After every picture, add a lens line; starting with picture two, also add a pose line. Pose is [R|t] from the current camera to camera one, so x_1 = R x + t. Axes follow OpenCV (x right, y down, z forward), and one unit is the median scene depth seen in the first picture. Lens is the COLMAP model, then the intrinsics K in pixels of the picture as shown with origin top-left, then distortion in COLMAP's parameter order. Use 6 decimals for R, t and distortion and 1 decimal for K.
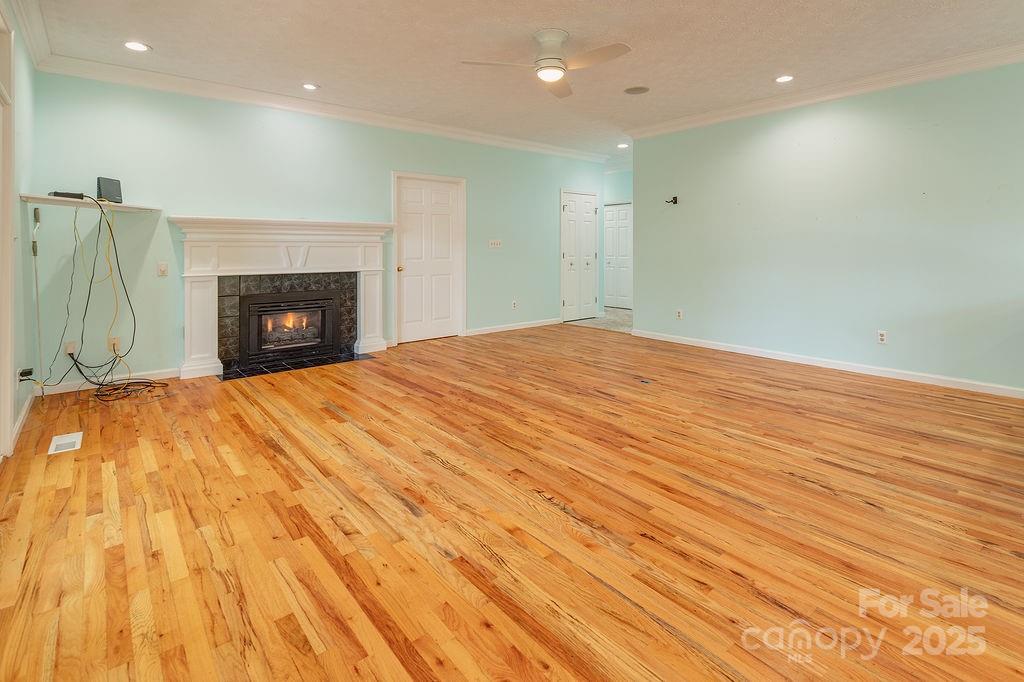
lens RADIAL K [[478.4, 0, 517.0], [0, 478.4, 256.7], [0, 0, 1]] dist [0.013676, -0.004985]
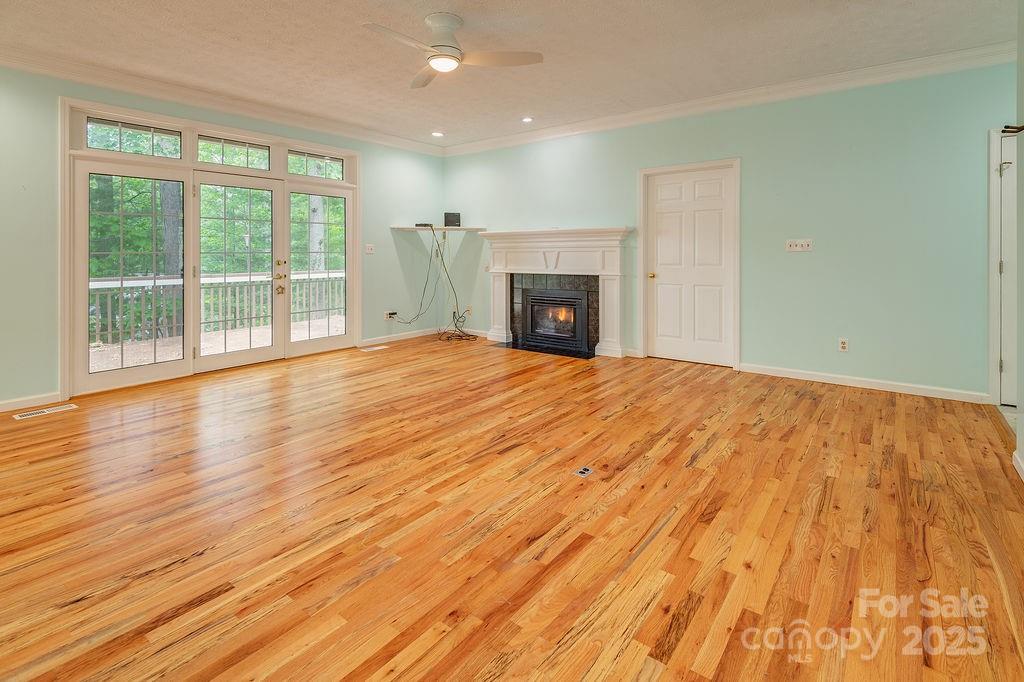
lens RADIAL K [[488.7, 0, 524.5], [0, 488.7, 254.3], [0, 0, 1]] dist [0.002550, -0.003458]
pose [[0.199607, 0.003422, -0.979870, 0.746181], [-0.013219, 0.999912, 0.000799, -0.014730], [0.979787, 0.012793, 0.199634, 0.711807]]
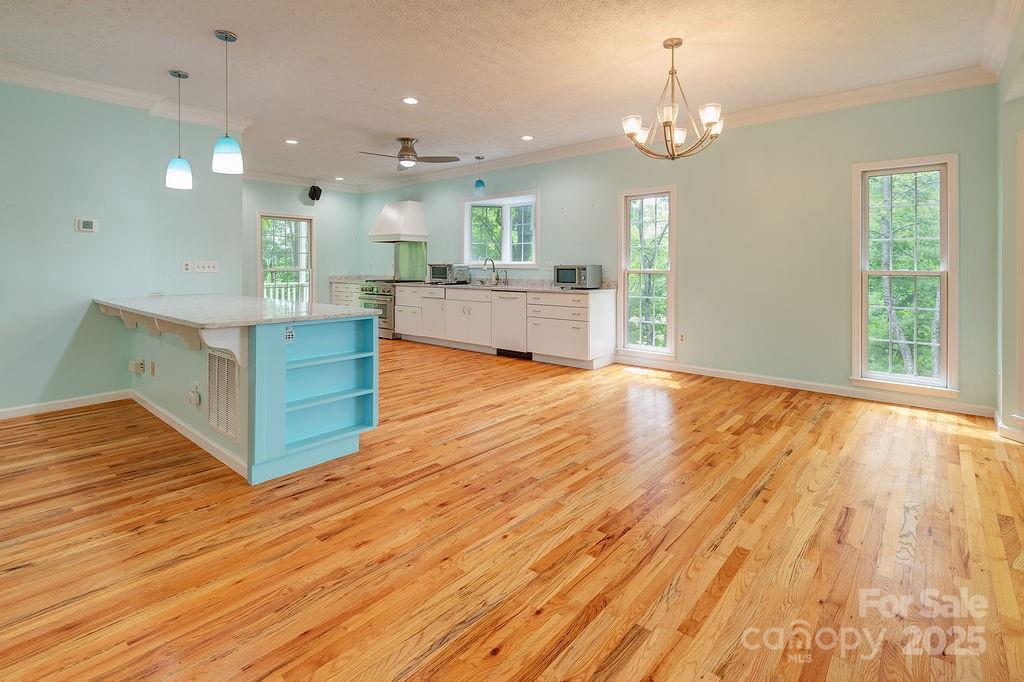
lens RADIAL K [[478.4, 0, 520.9], [0, 478.4, 281.2], [0, 0, 1]] dist [0.013676, -0.004985]
pose [[-0.140321, -0.029118, 0.989678, -0.108883], [0.014046, 0.999408, 0.031396, -0.005405], [-0.990006, 0.018306, -0.139829, 0.105846]]
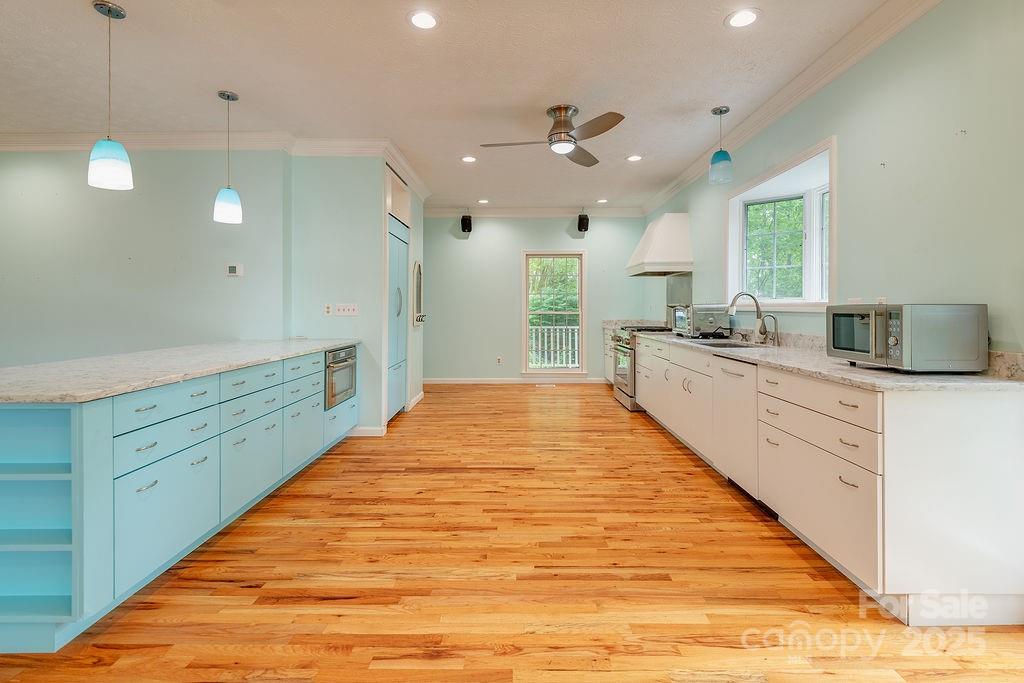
lens RADIAL K [[478.4, 0, 514.7], [0, 478.4, 310.7], [0, 0, 1]] dist [0.013676, -0.004985]
pose [[0.658958, -0.002987, 0.752174, 0.520494], [0.012169, 0.999904, -0.006690, -0.001164], [-0.752081, 0.013562, 0.658931, -0.243777]]
